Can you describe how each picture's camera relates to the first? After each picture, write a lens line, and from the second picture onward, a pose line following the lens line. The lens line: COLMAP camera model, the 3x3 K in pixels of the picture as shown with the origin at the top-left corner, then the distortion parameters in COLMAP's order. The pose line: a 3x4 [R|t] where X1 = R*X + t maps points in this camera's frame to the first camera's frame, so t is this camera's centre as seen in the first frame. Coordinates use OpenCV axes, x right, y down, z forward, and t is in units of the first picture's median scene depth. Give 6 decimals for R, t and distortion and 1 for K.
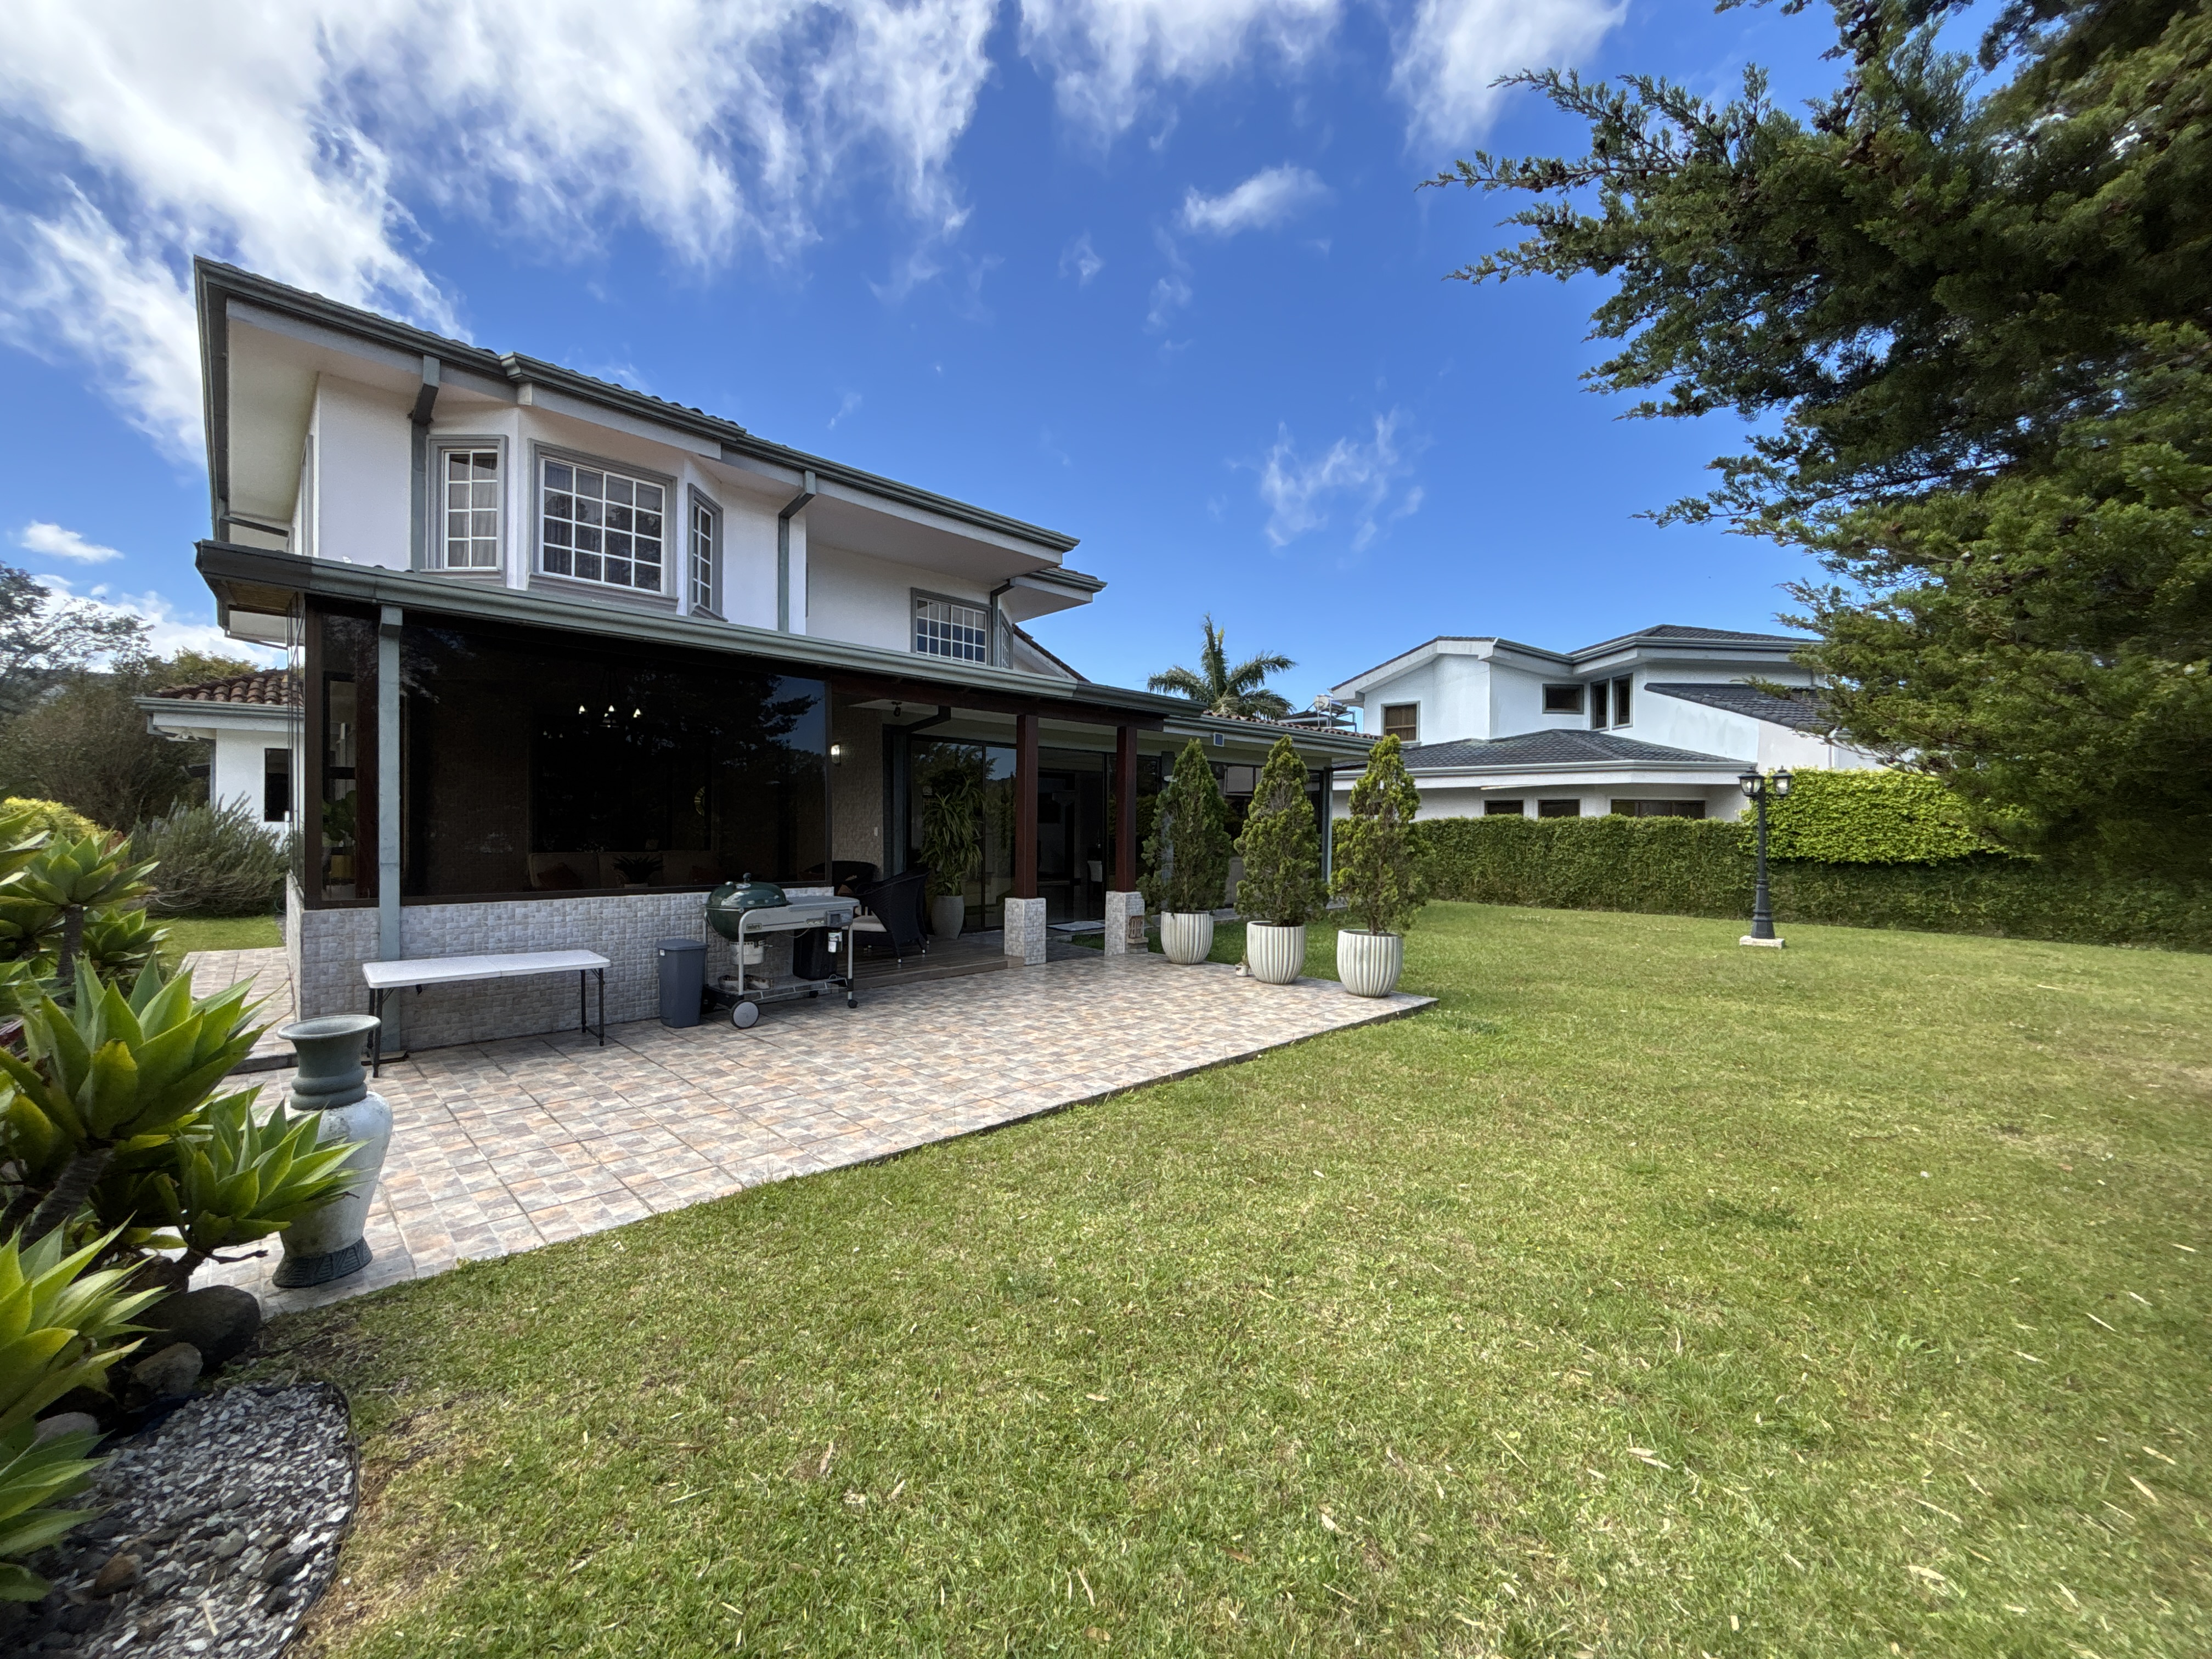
lens RADIAL K [[886.5, 0, 1106.0], [0, 886.5, 829.5], [0, 0, 1]] dist [0.028639, 0.000002]
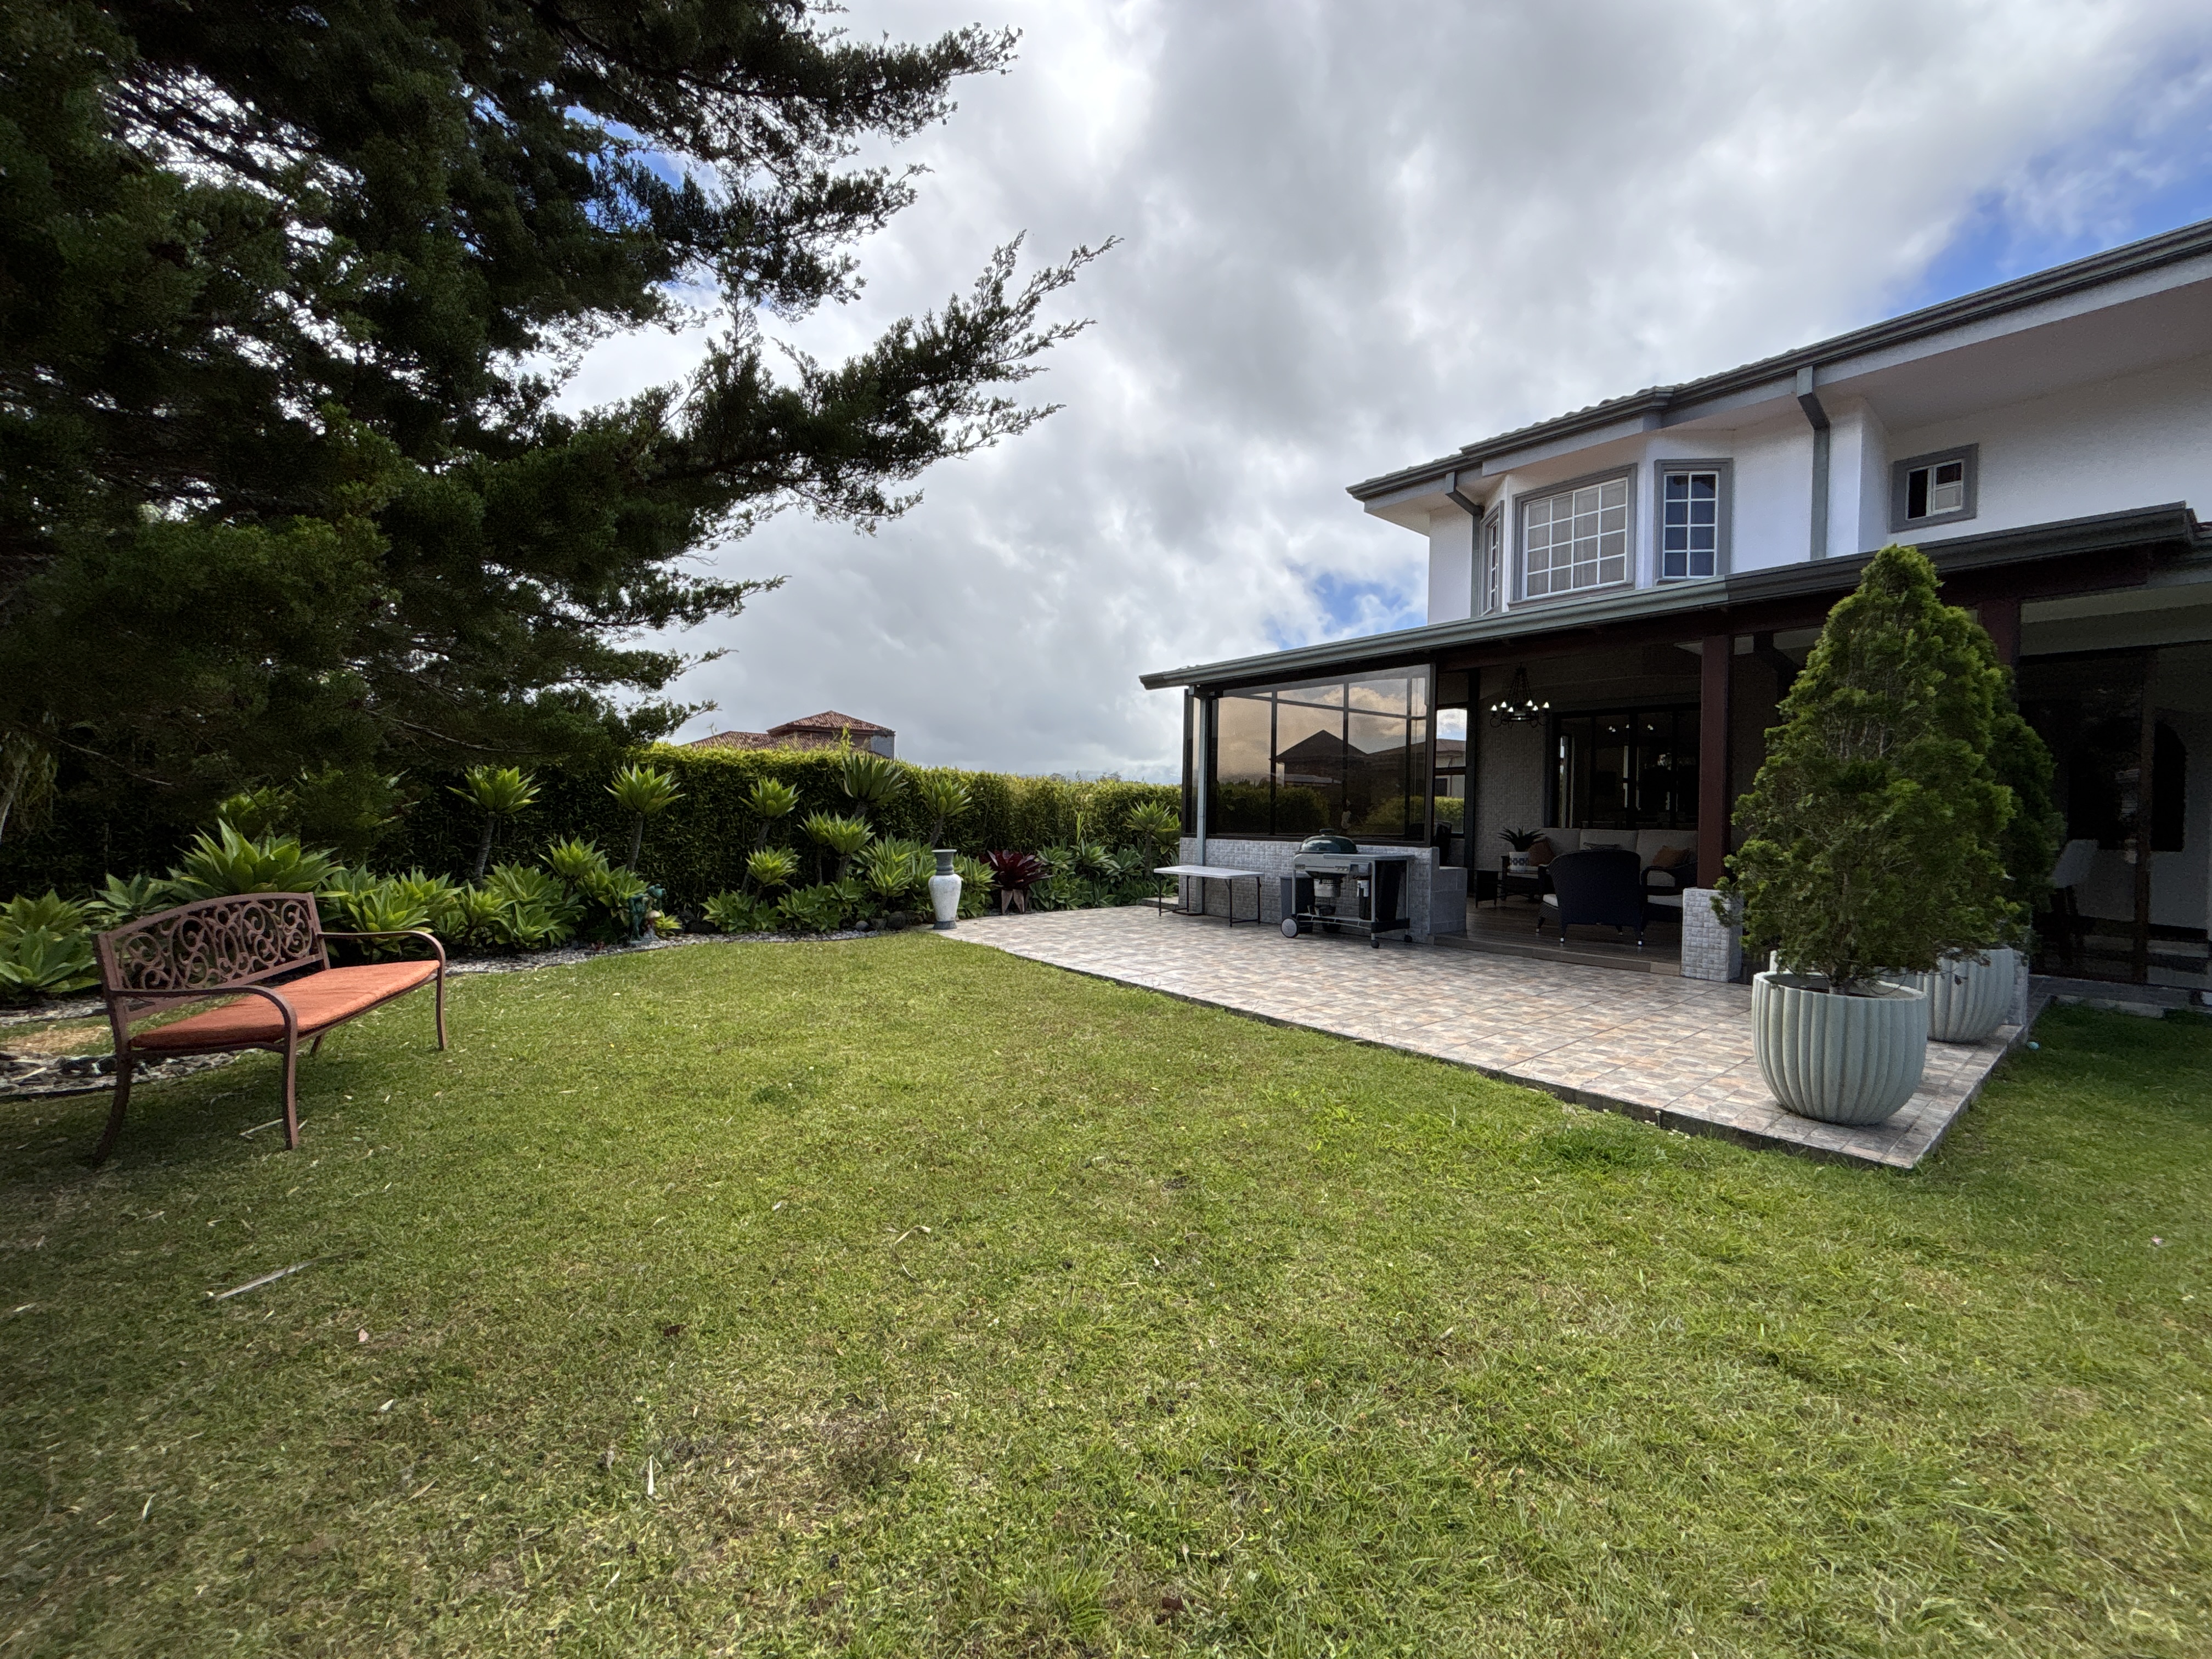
lens RADIAL K [[886.5, 0, 1106.0], [0, 886.5, 829.5], [0, 0, 1]] dist [0.028639, 0.000002]
pose [[-0.074754, 0.036928, -0.996518, 0.613919], [-0.013055, 0.999192, 0.038007, -0.004429], [0.997117, 0.015851, -0.074212, 0.478795]]
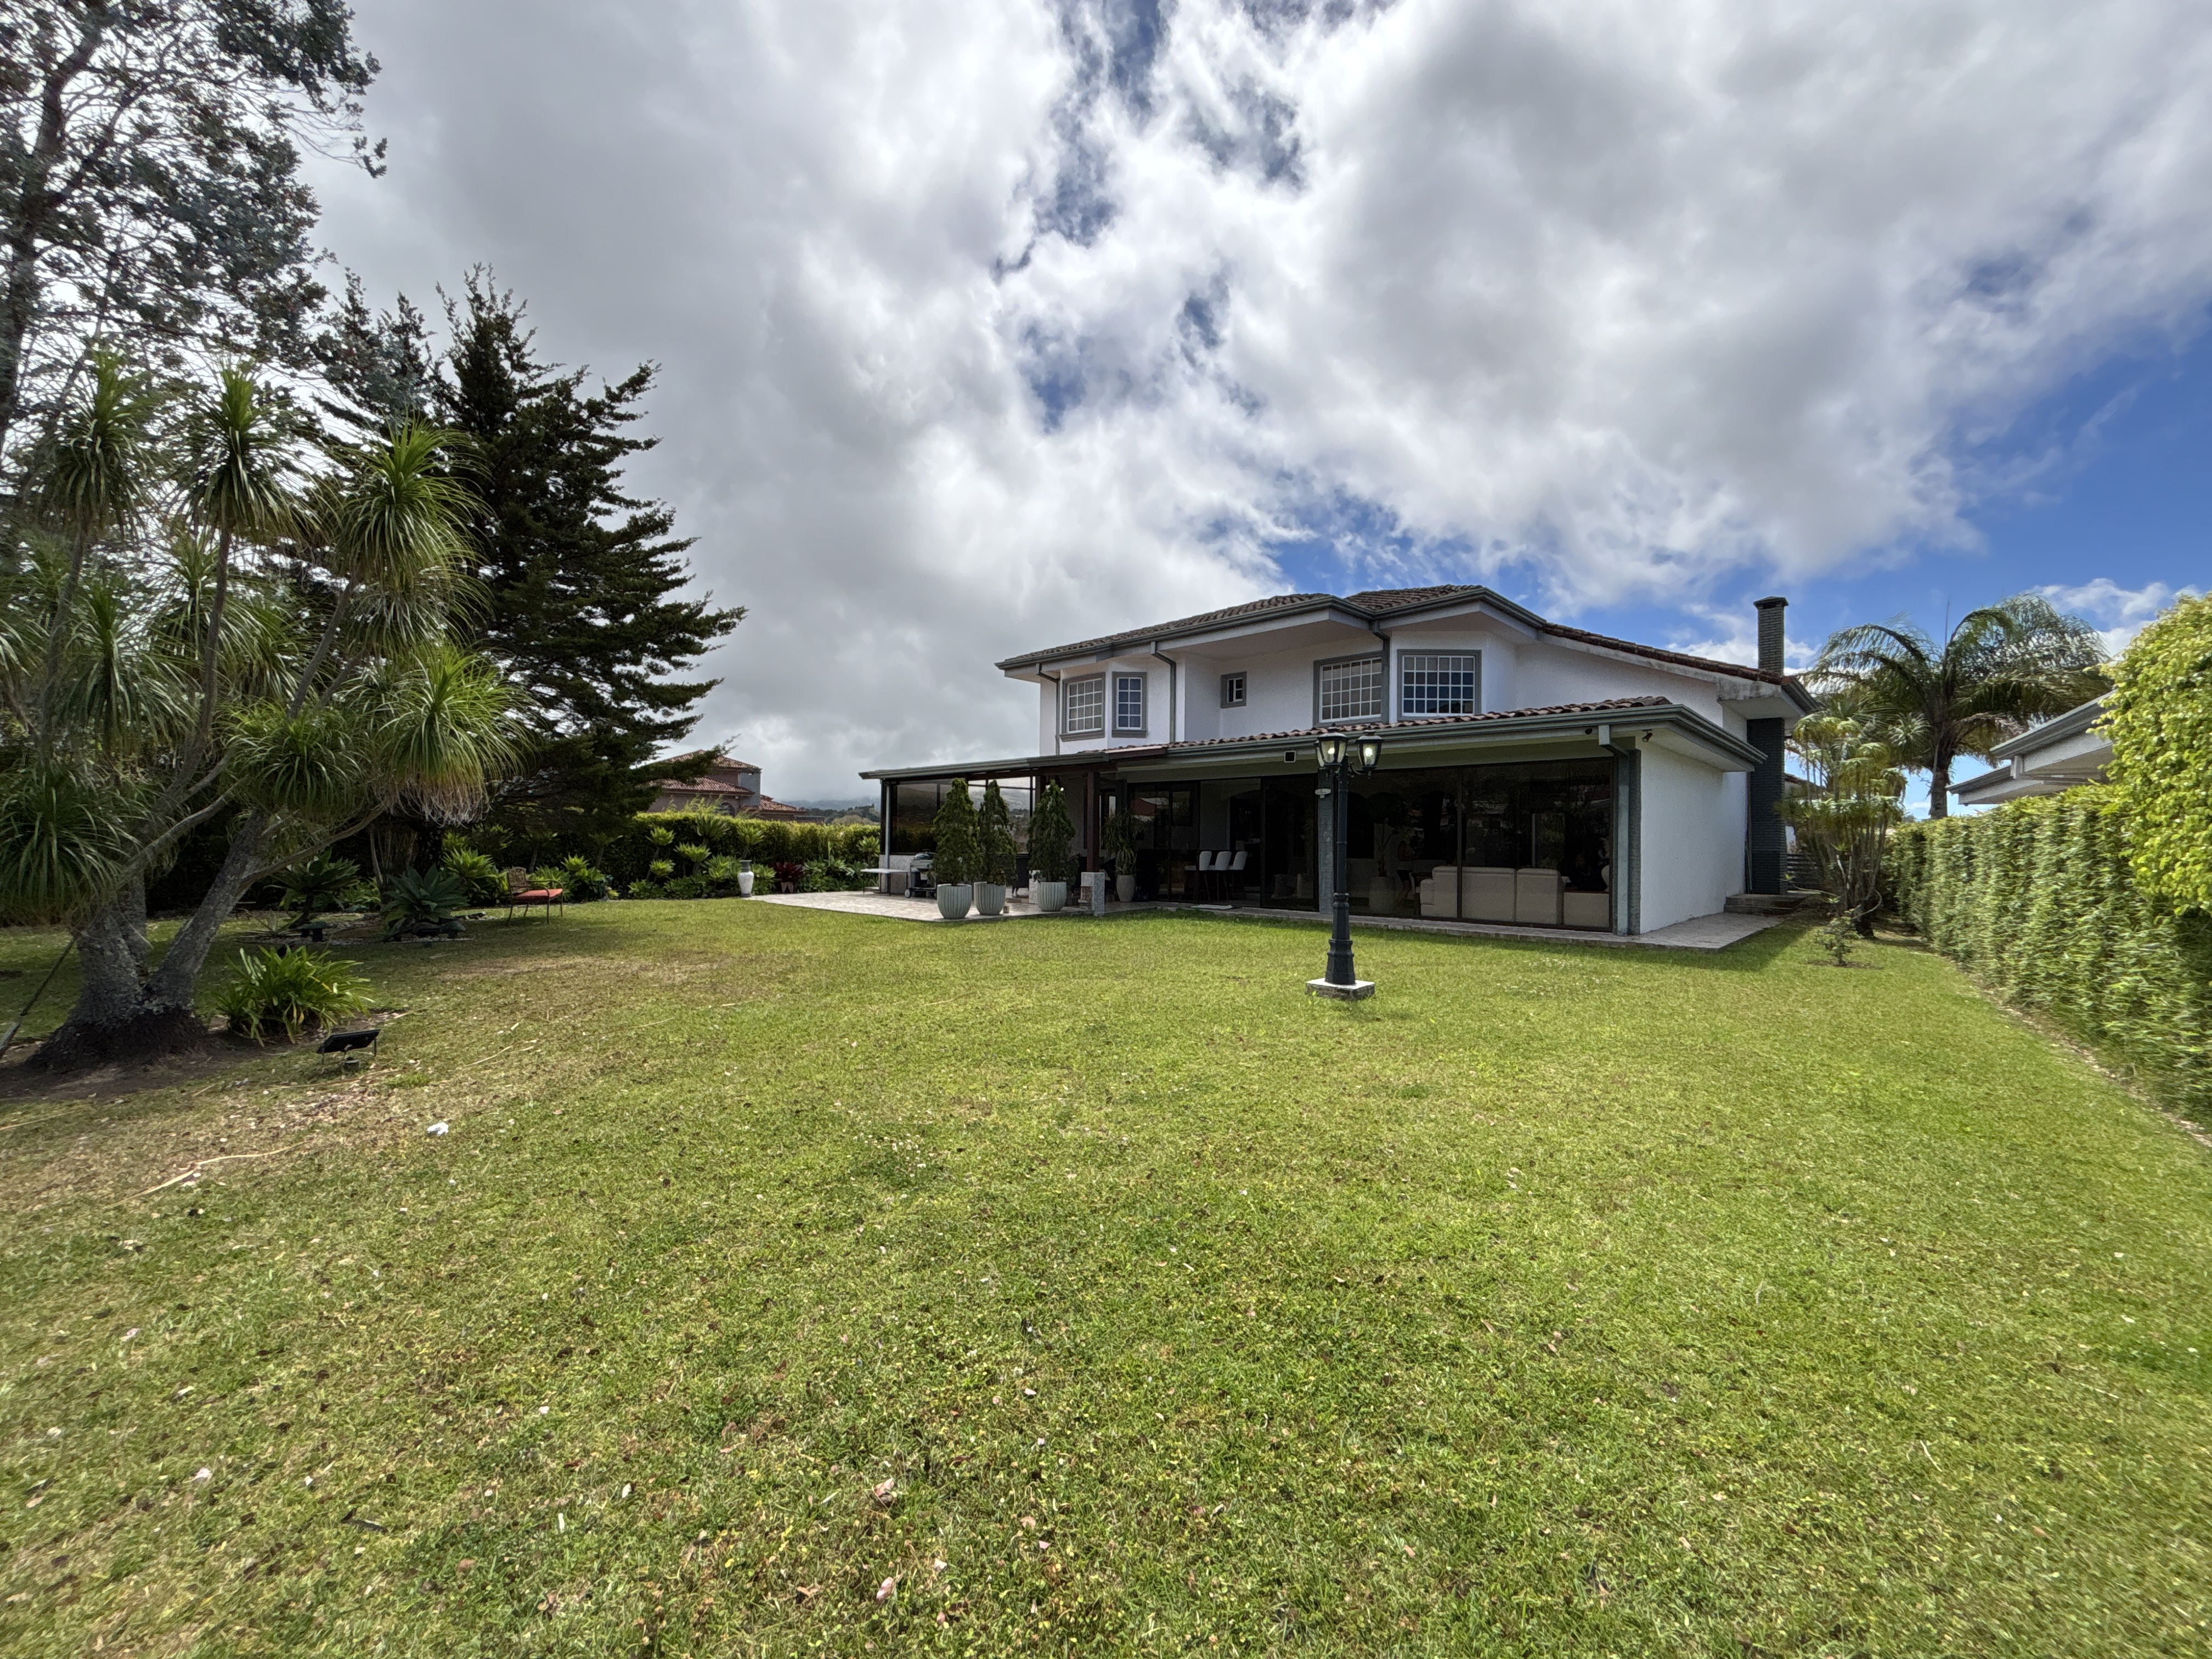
lens RADIAL K [[886.5, 0, 1106.0], [0, 886.5, 829.5], [0, 0, 1]] dist [0.028639, 0.000002]
pose [[0.049798, 0.005759, -0.998743, 1.647740], [-0.010056, 0.999936, 0.005264, -0.031622], [0.998709, 0.009782, 0.049853, 0.910126]]
